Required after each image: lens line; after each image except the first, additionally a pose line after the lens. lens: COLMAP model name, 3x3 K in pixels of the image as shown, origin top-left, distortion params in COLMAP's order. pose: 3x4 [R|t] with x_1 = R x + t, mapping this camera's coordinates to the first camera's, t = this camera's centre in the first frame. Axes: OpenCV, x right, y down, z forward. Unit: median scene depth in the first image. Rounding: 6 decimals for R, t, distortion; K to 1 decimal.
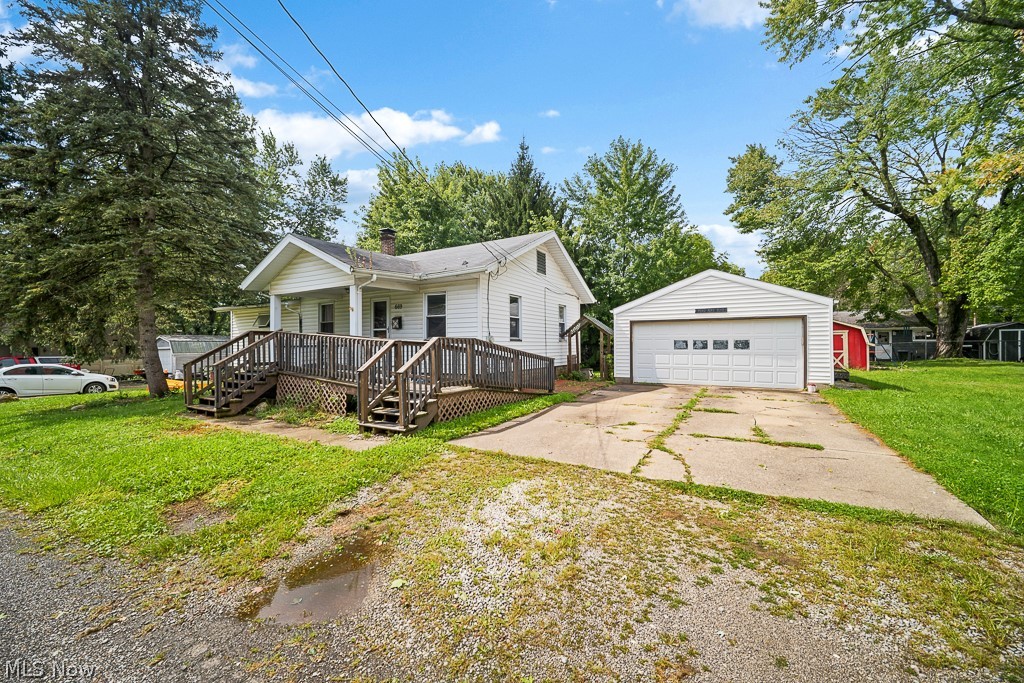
lens RADIAL K [[404.4, 0, 512.0], [0, 404.4, 341.5], [0, 0, 1]] dist [-0.000438, -0.000010]
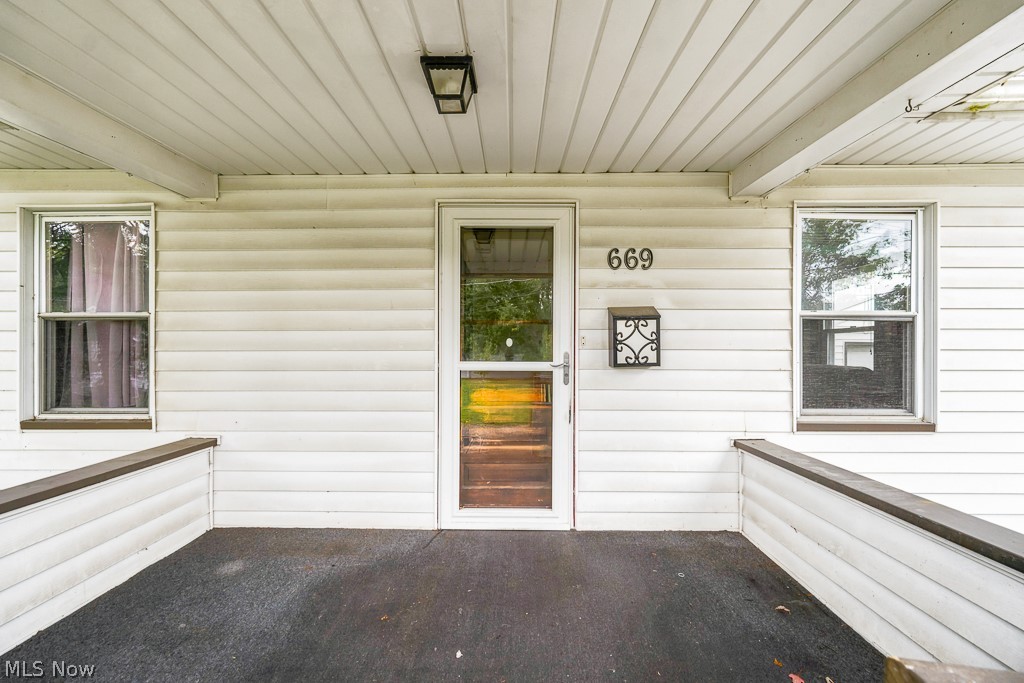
lens RADIAL K [[476.7, 0, 511.5], [0, 476.7, 391.1], [0, 0, 1]] dist [0.001486, 0.000192]
pose [[0.875610, 0.007527, 0.482960, -0.435598], [-0.010713, 0.999935, 0.003839, -0.018790], [-0.482900, -0.008536, 0.875634, 0.792712]]
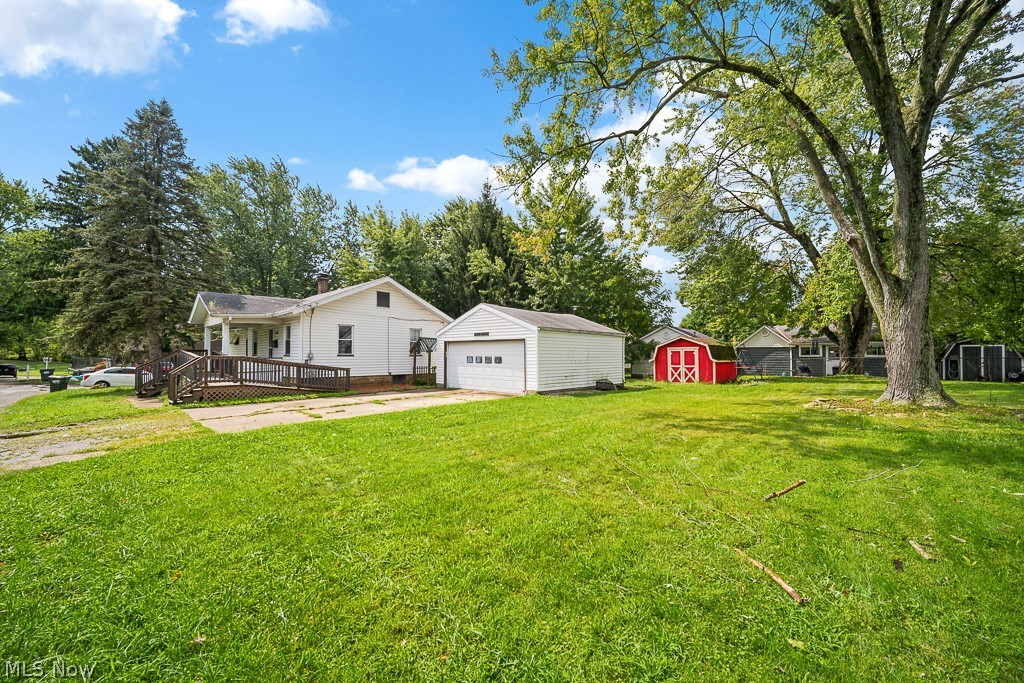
lens RADIAL K [[409.9, 0, 506.4], [0, 409.9, 347.1], [0, 0, 1]] dist [0.000222, -0.000045]
pose [[0.972020, 0.002137, -0.234888, 0.907833], [-0.004947, 0.999923, -0.011373, -0.019502], [0.234845, 0.012217, 0.971956, -0.302275]]
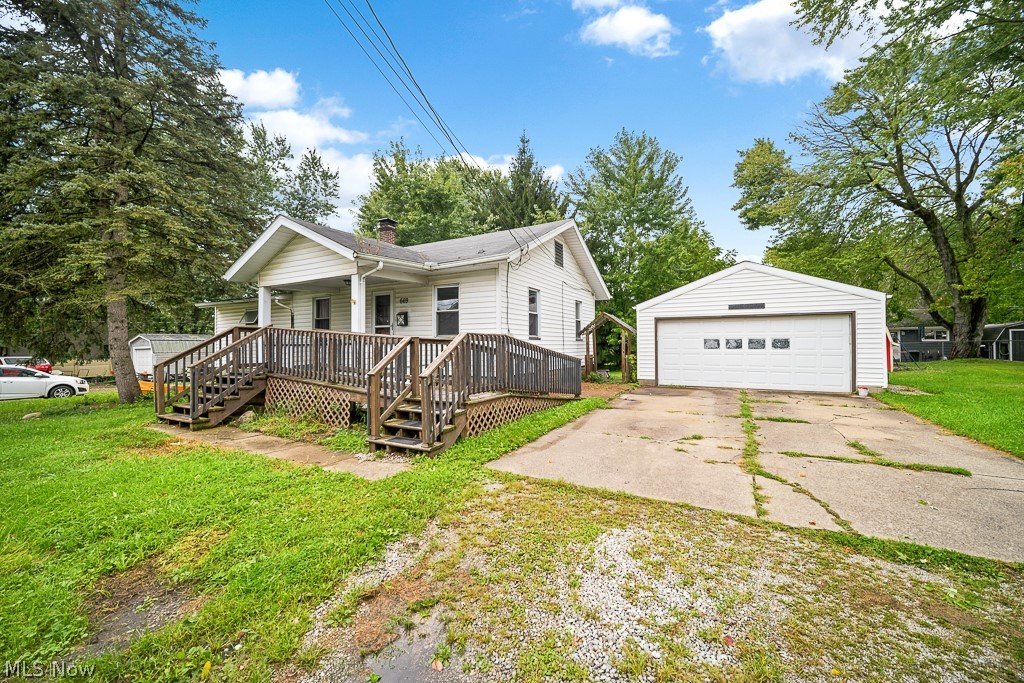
lens RADIAL K [[402.5, 0, 510.3], [0, 402.5, 338.4], [0, 0, 1]] dist [-0.000701, 0.000036]
pose [[0.999794, 0.001142, 0.020265, -0.061399], [-0.000977, 0.999966, -0.008157, 0.004054], [-0.020274, 0.008136, 0.999761, 0.103819]]
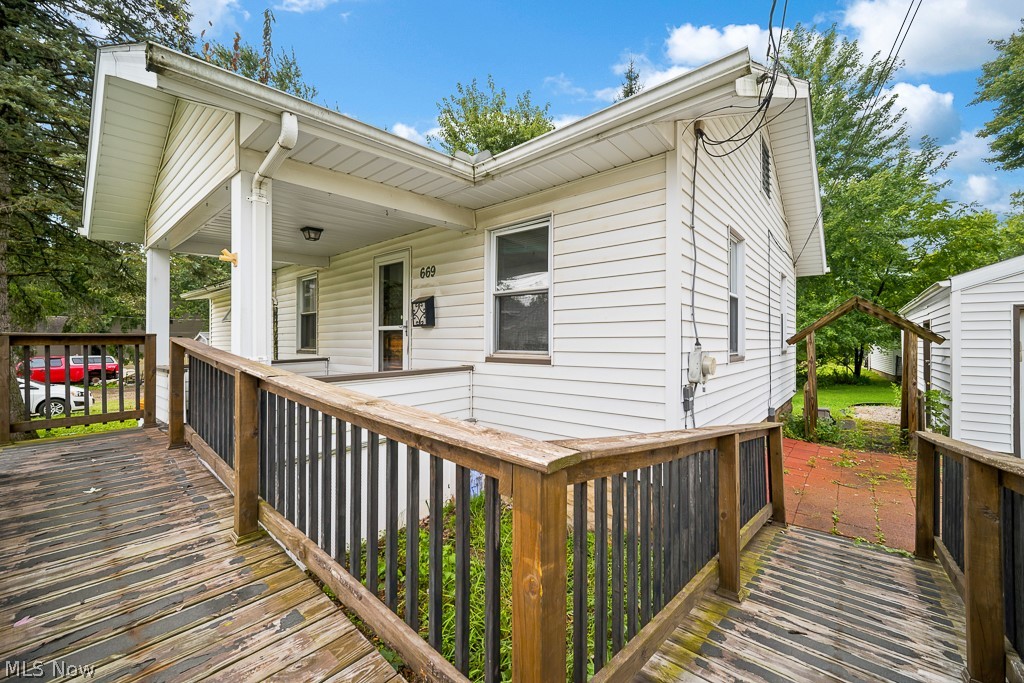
lens RADIAL K [[402.5, 0, 510.3], [0, 402.5, 338.4], [0, 0, 1]] dist [-0.000701, 0.000036]
pose [[0.982014, 0.005615, -0.188723, -0.119298], [-0.004885, 0.999979, 0.004330, -0.021163], [0.188743, -0.003331, 0.982021, 0.601510]]
